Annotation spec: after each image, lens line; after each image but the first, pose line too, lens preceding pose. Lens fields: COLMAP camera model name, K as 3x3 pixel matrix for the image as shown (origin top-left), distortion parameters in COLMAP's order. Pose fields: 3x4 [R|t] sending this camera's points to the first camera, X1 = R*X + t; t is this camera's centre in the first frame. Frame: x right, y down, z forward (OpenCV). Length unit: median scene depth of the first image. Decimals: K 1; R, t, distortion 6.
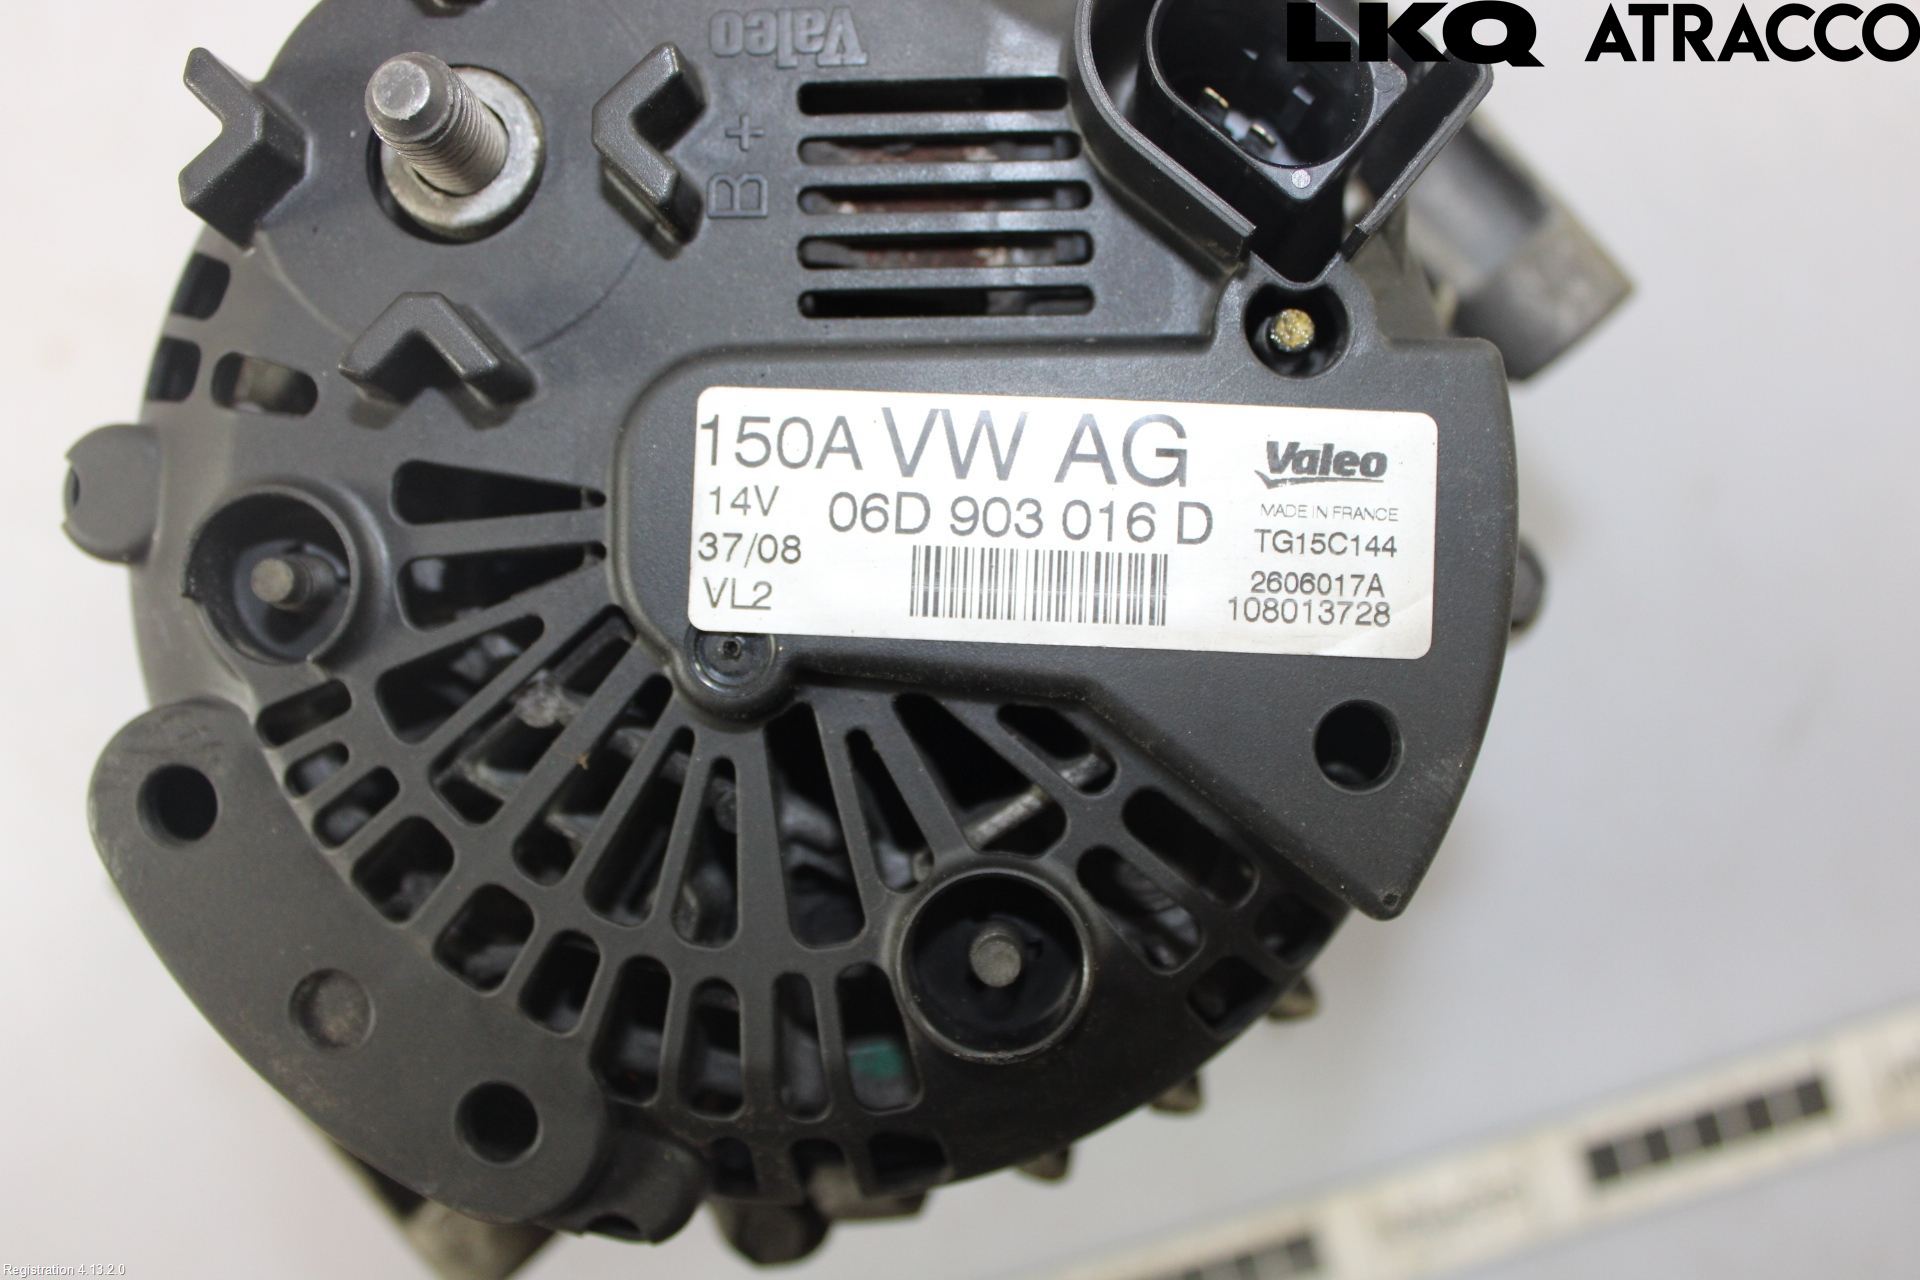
lens RADIAL K [[1814.7, 0, 960.0], [0, 1814.7, 640.0], [0, 0, 1]] dist [-0.137303, 0.011883]
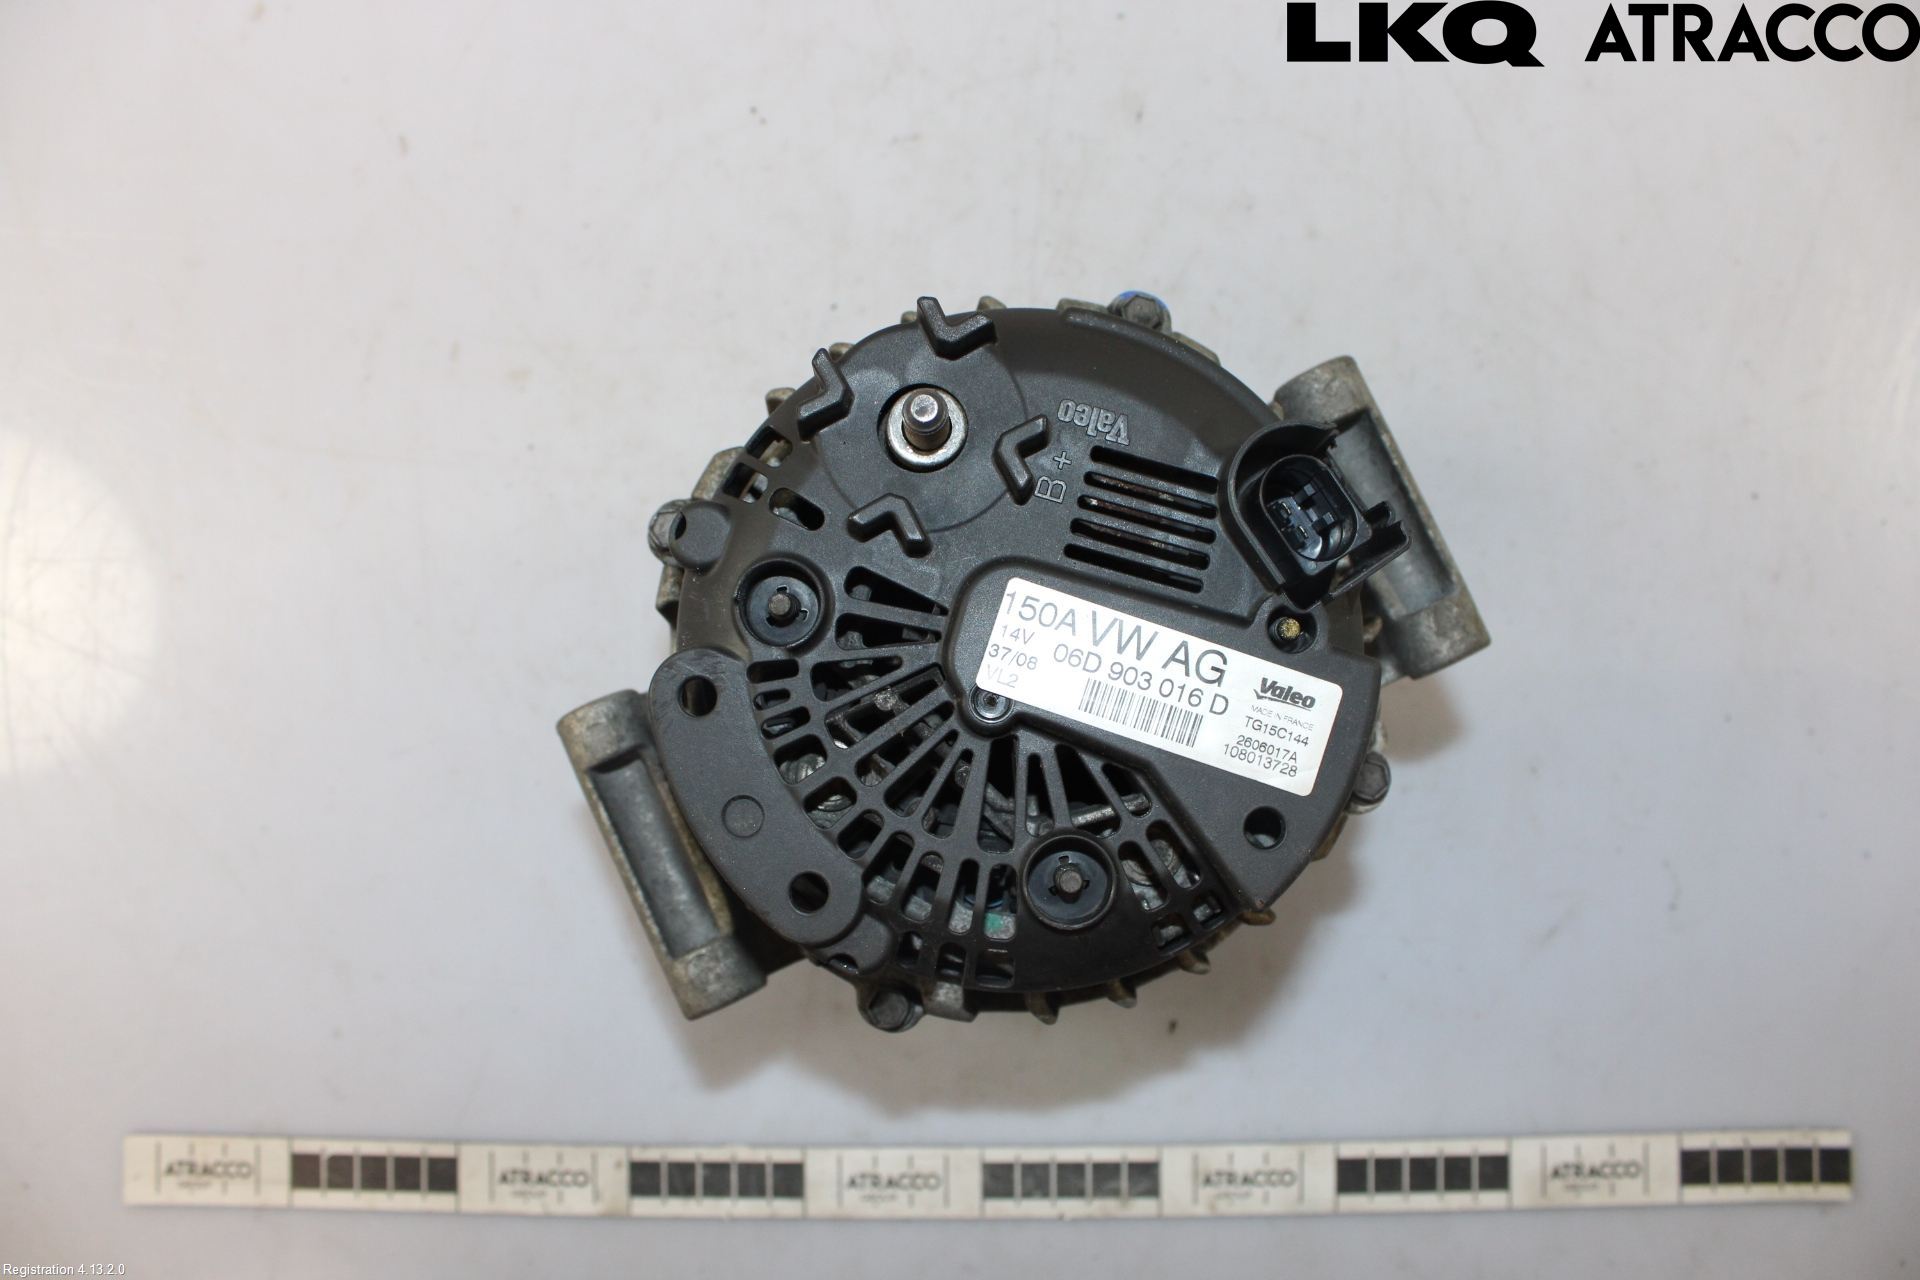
lens RADIAL K [[1618.9, 0, 992.1], [0, 1618.9, 662.2], [0, 0, 1]] dist [-0.184350, 0.172197]
pose [[0.959869, 0.280415, 0.004315, -0.146358], [-0.279918, 0.958888, -0.046687, 0.049412], [-0.017229, 0.043605, 0.998900, -0.871878]]
